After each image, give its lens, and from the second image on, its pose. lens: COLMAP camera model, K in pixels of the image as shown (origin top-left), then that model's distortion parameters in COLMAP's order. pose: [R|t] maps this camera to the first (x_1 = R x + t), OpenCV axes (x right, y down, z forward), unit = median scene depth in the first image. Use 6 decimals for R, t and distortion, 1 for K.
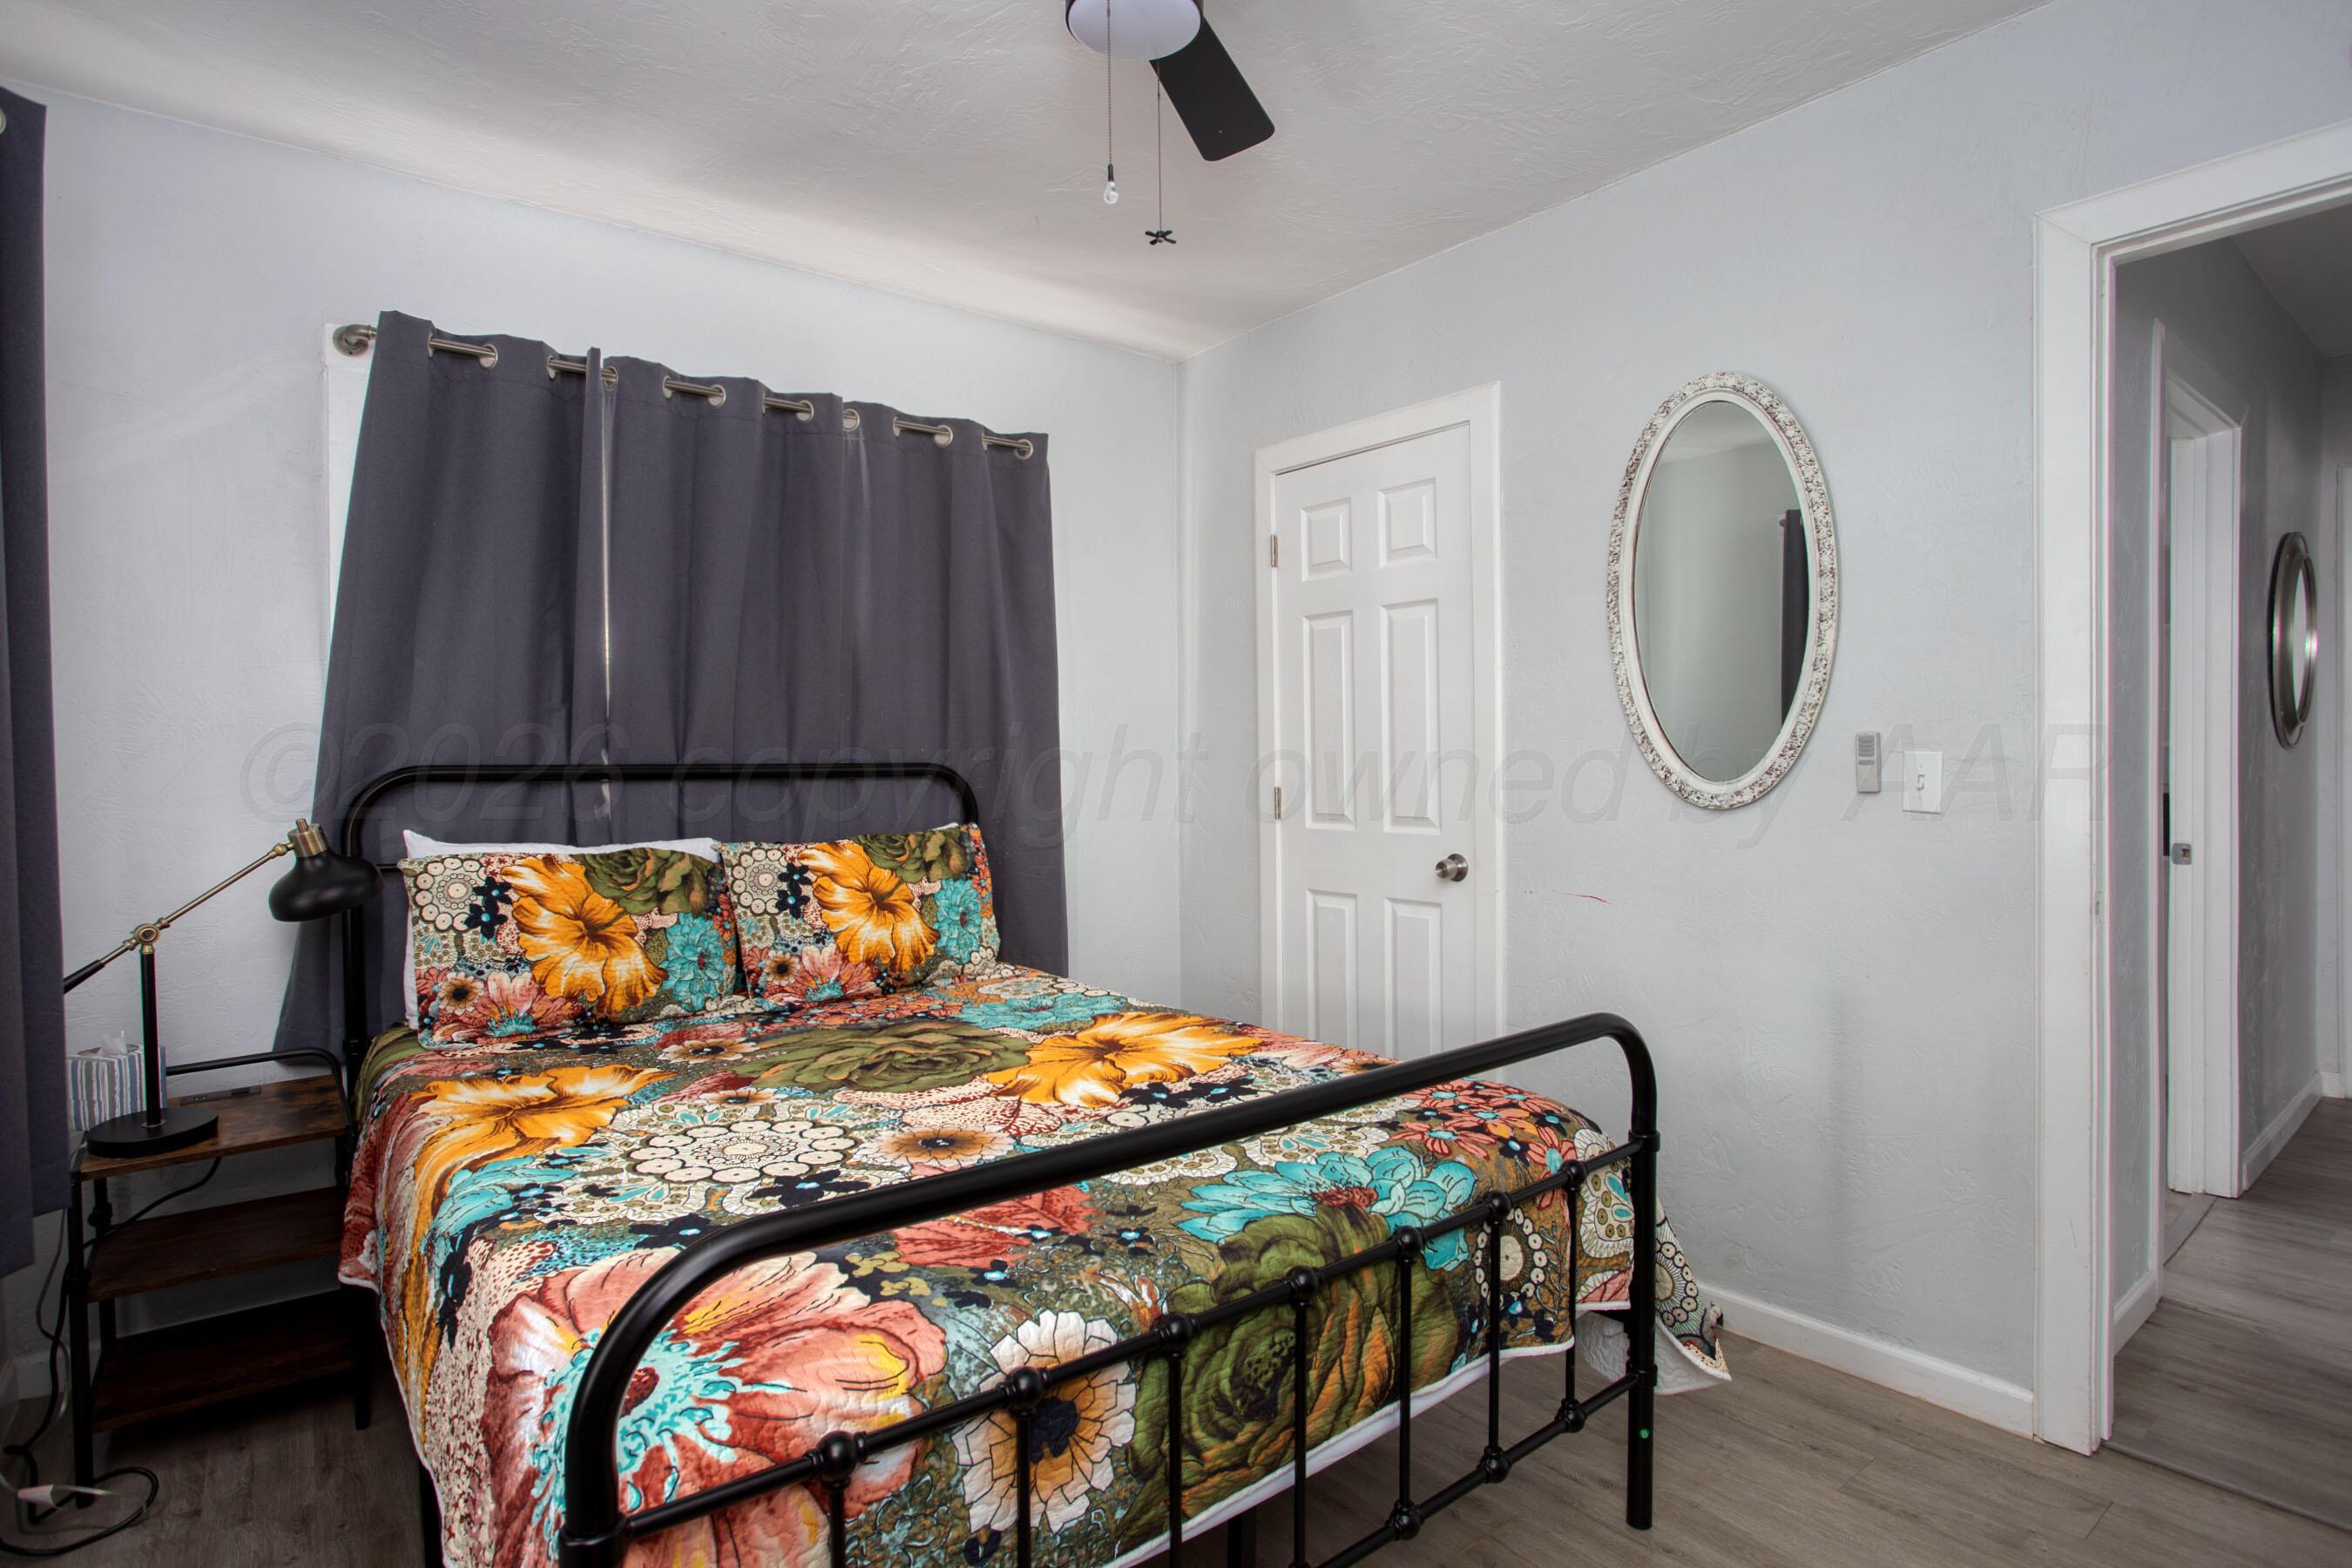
lens RADIAL K [[1180.8, 0, 1183.2], [0, 1180.8, 773.4], [0, 0, 1]] dist [-0.078722, 0.042031]
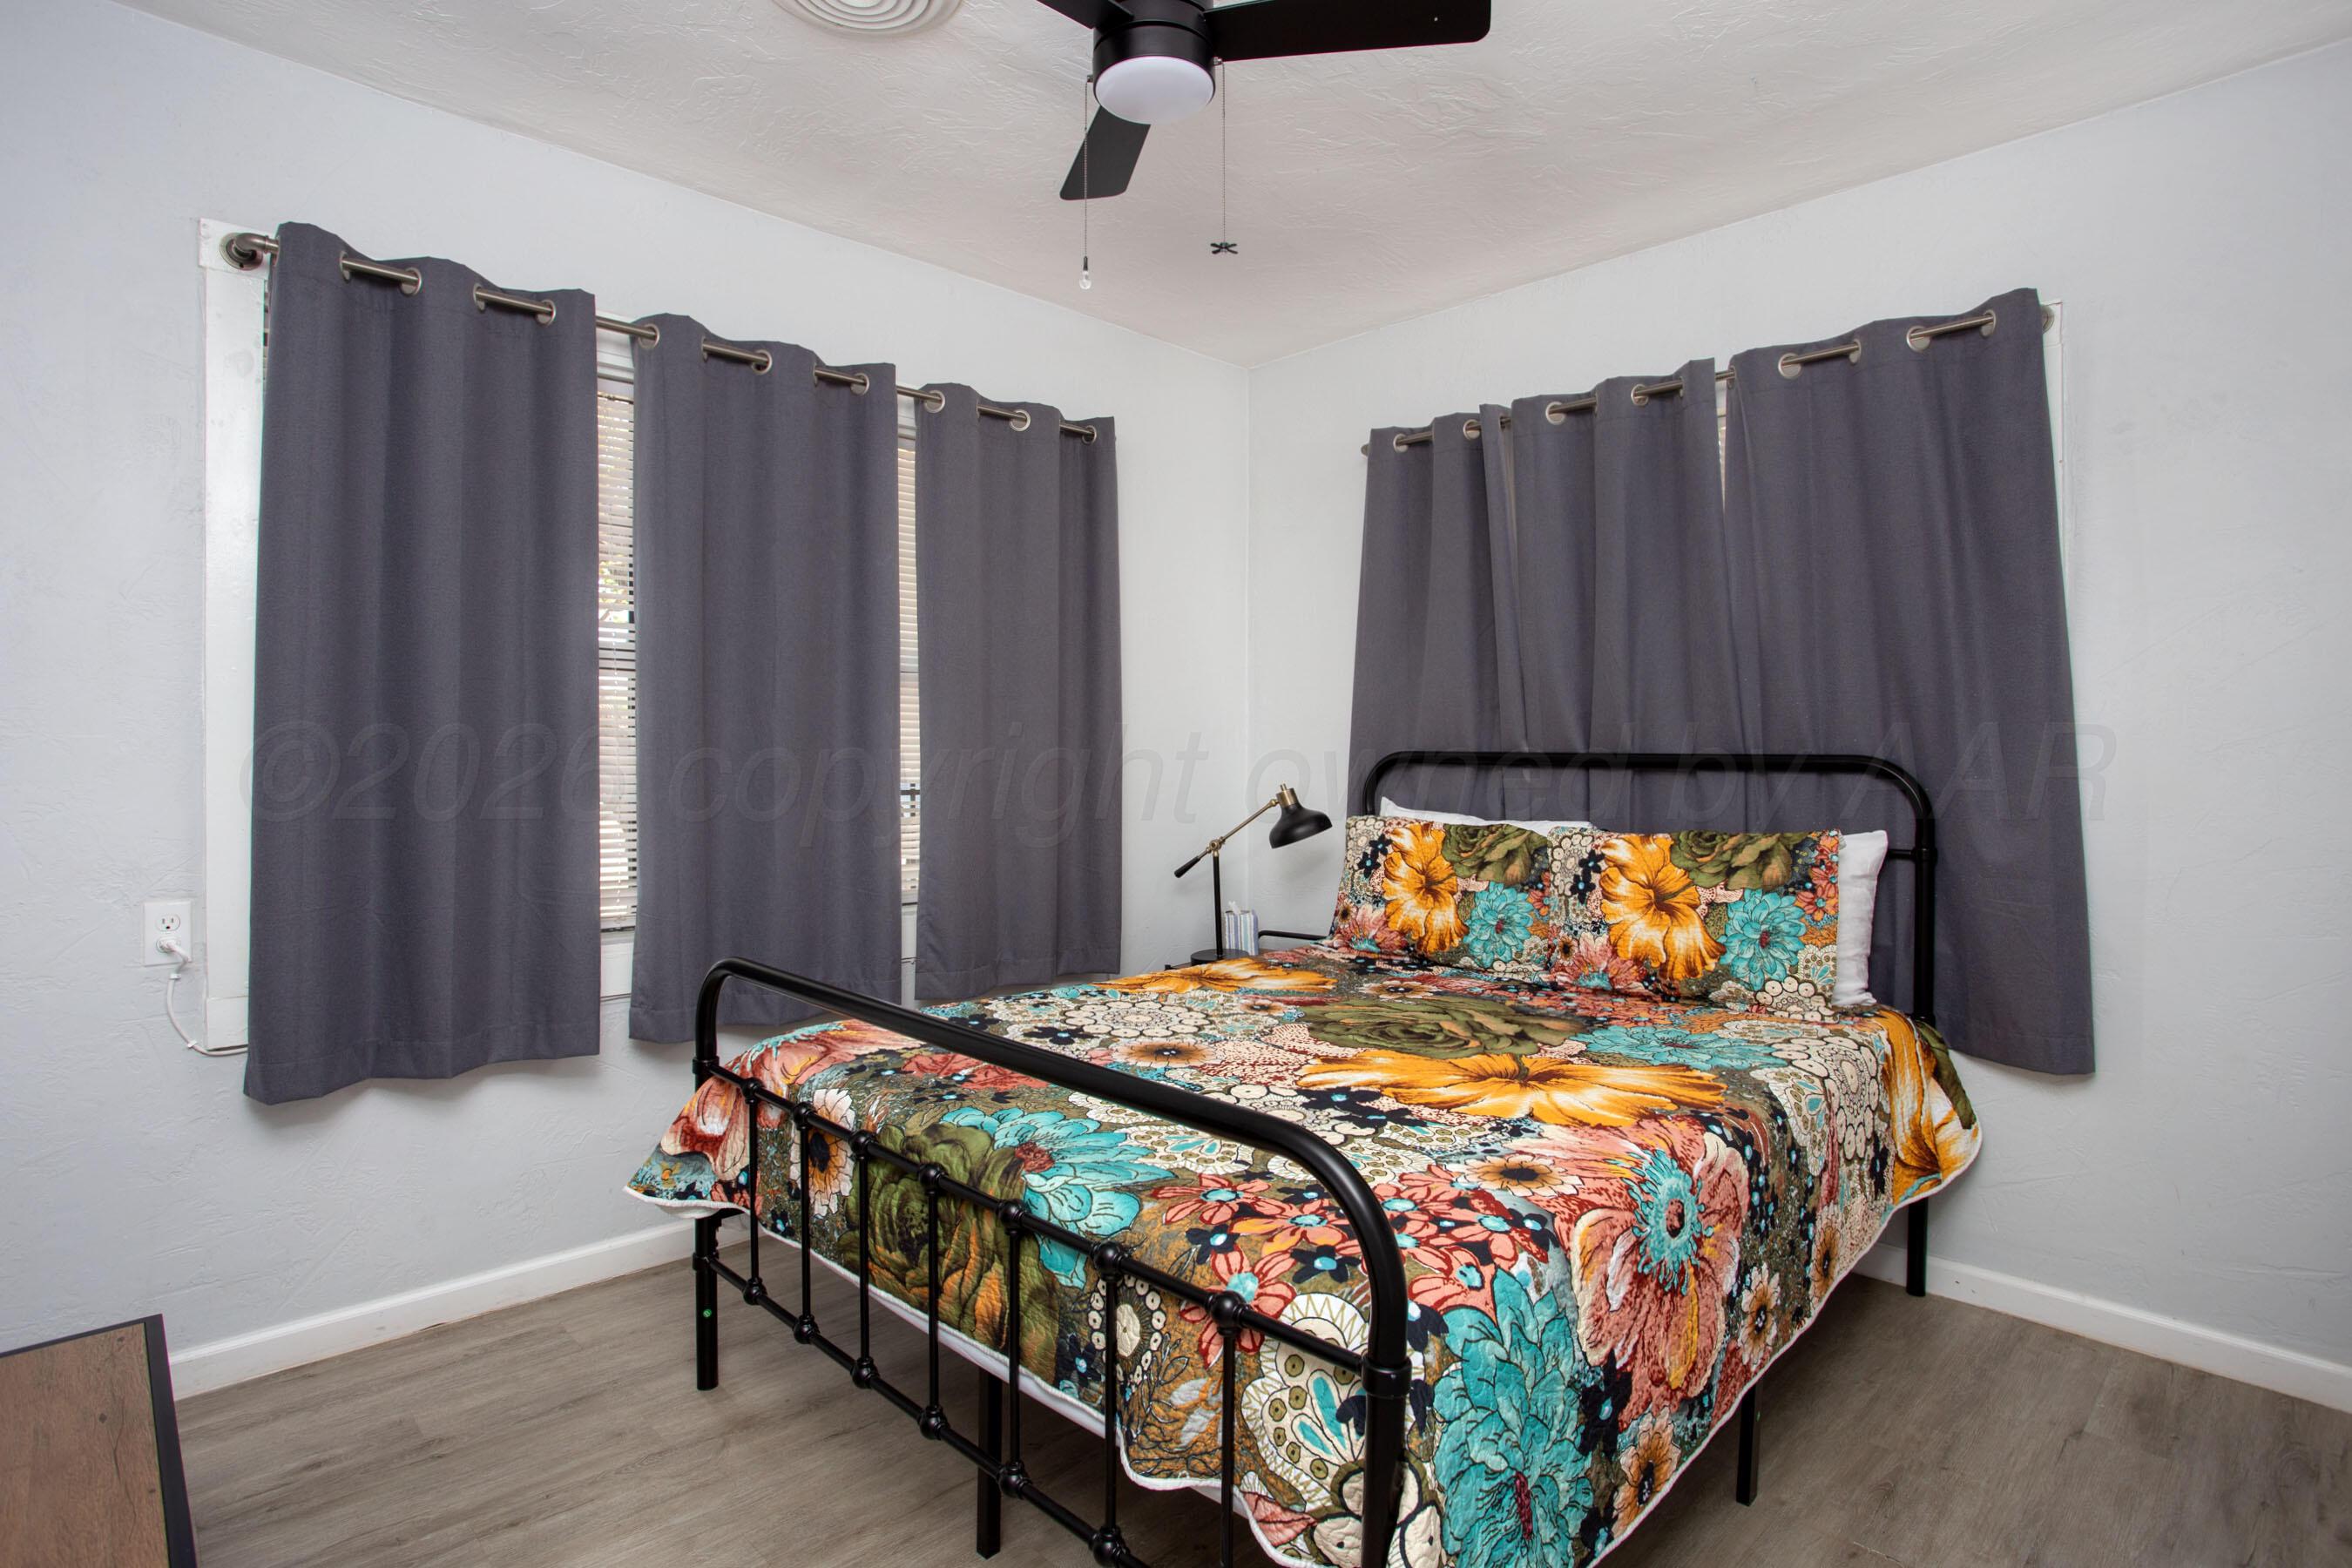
lens RADIAL K [[1170.0, 0, 1186.9], [0, 1170.0, 763.6], [0, 0, 1]] dist [-0.075212, 0.028739]
pose [[0.124925, 0.018161, -0.992000, 0.736291], [-0.017290, 0.999720, 0.016125, -0.011174], [0.992016, 0.015137, 0.125204, 0.611012]]
